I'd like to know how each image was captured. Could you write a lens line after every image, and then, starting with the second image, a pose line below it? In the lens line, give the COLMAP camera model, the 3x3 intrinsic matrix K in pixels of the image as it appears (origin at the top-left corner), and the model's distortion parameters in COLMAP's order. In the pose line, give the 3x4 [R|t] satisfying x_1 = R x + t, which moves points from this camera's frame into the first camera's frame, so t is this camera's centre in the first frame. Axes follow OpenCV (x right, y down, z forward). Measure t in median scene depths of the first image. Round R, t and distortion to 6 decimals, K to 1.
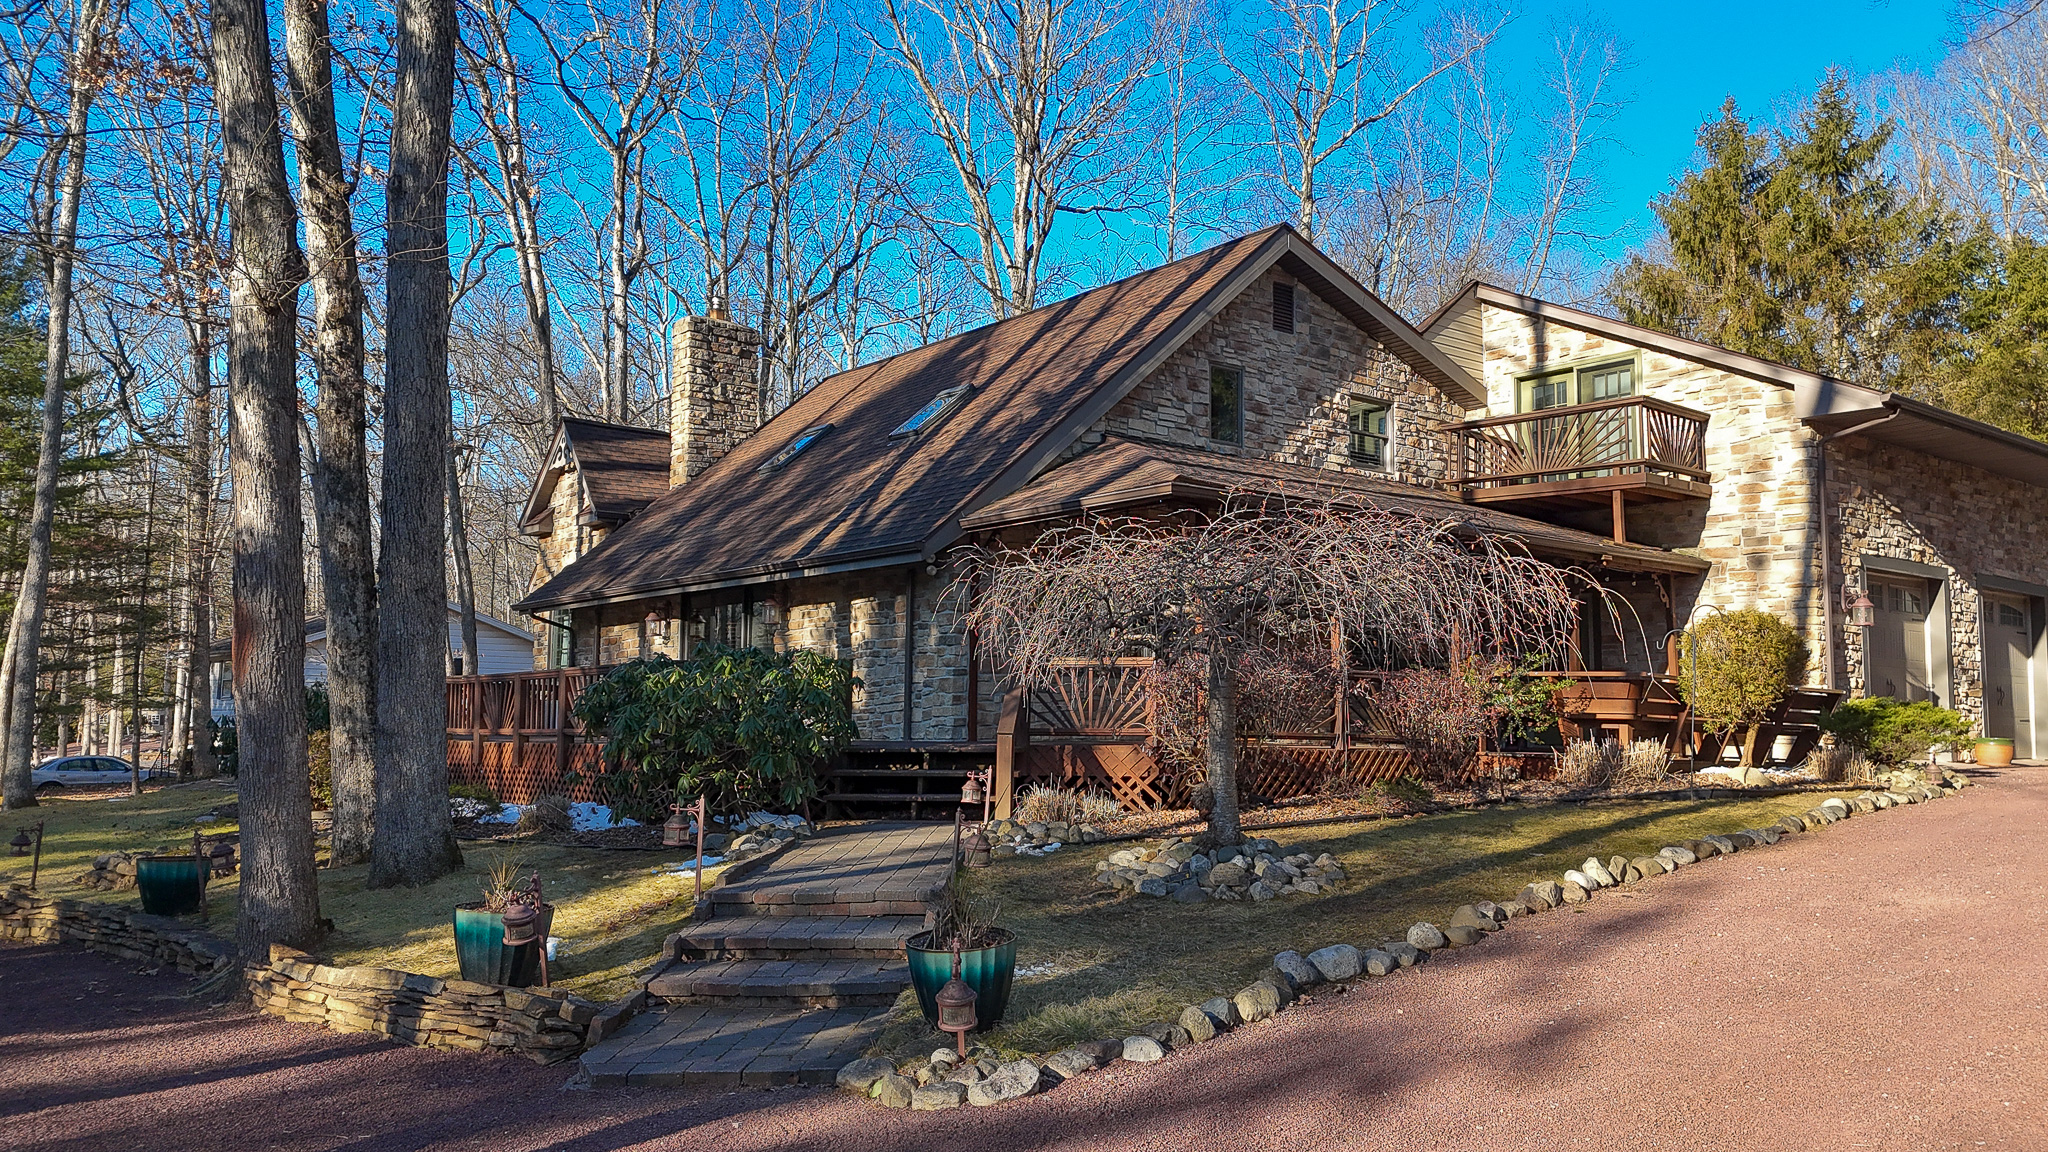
lens RADIAL K [[1500.7, 0, 1019.9], [0, 1500.7, 578.5], [0, 0, 1]] dist [0.095256, -0.098420]
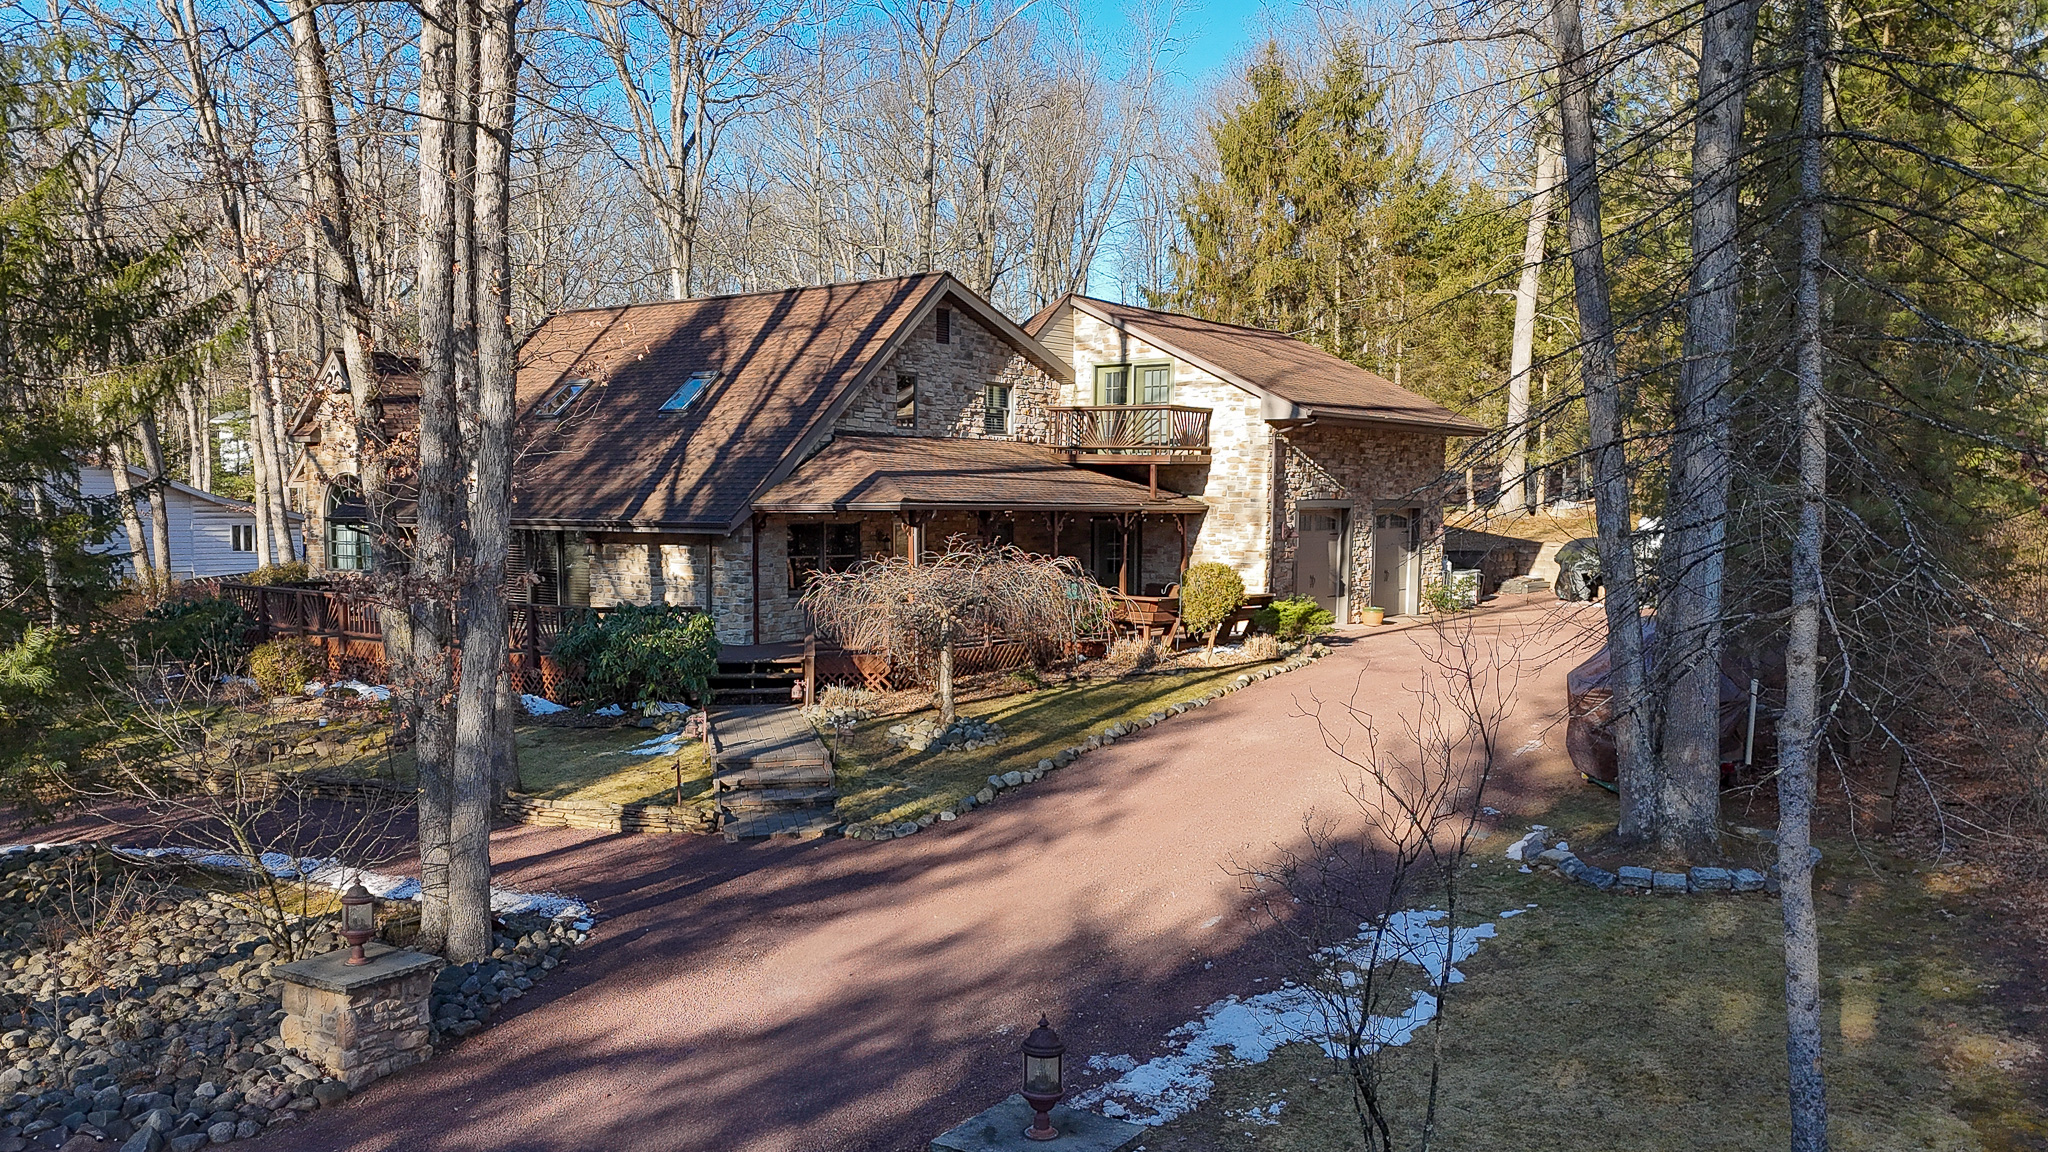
lens RADIAL K [[1650.5, 0, 964.7], [0, 1650.5, 637.7], [0, 0, 1]] dist [0.111463, -0.148969]
pose [[0.971595, -0.025516, 0.235268, -0.178688], [-0.016533, 0.984422, 0.175042, -0.160251], [-0.236070, -0.173959, 0.956038, -0.546599]]
